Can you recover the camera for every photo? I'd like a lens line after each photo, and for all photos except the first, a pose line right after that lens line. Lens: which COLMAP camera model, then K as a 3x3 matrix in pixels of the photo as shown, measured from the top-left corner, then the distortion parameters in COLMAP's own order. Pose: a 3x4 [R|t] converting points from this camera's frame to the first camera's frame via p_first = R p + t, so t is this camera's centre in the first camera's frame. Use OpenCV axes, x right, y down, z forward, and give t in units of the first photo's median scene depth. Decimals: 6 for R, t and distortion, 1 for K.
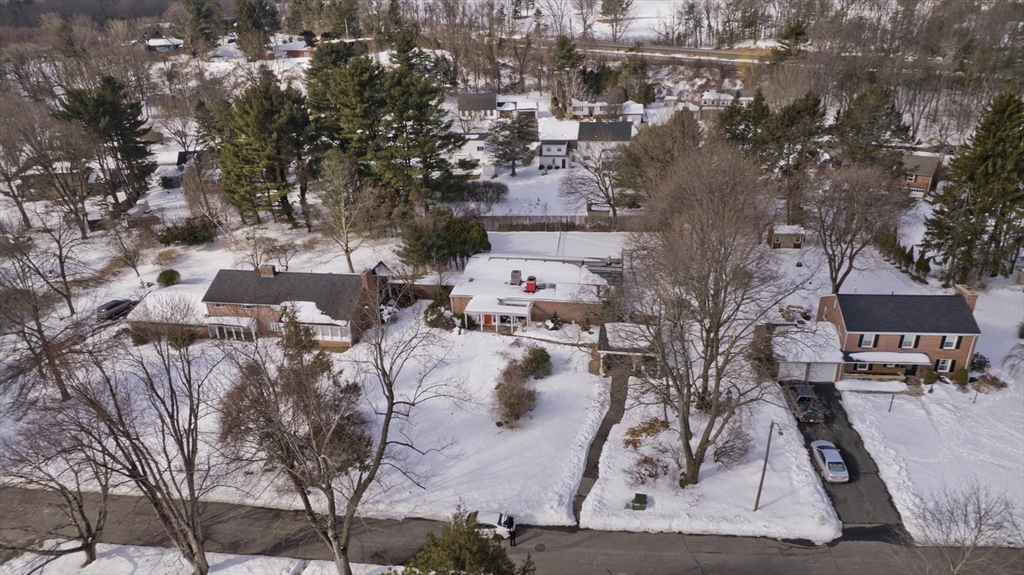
lens RADIAL K [[656.5, 0, 507.4], [0, 656.5, 291.6], [0, 0, 1]] dist [-0.071179, 0.057030]
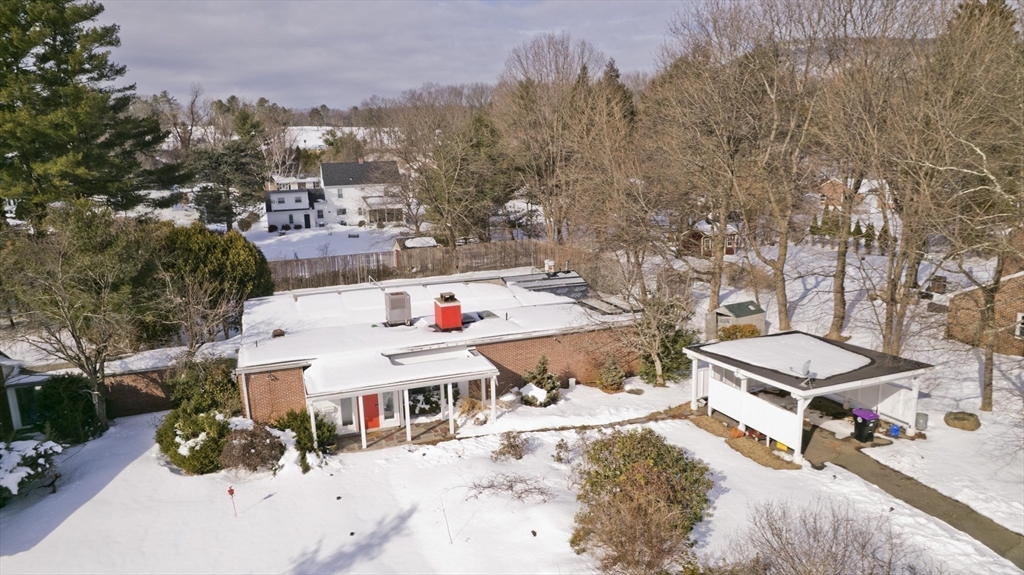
lens RADIAL K [[656.5, 0, 507.4], [0, 656.5, 291.6], [0, 0, 1]] dist [-0.071179, 0.057030]
pose [[0.858449, -0.091148, 0.504736, -0.136326], [0.208406, 0.961170, -0.180882, 0.057410], [-0.468650, 0.260468, 0.844111, 0.648745]]
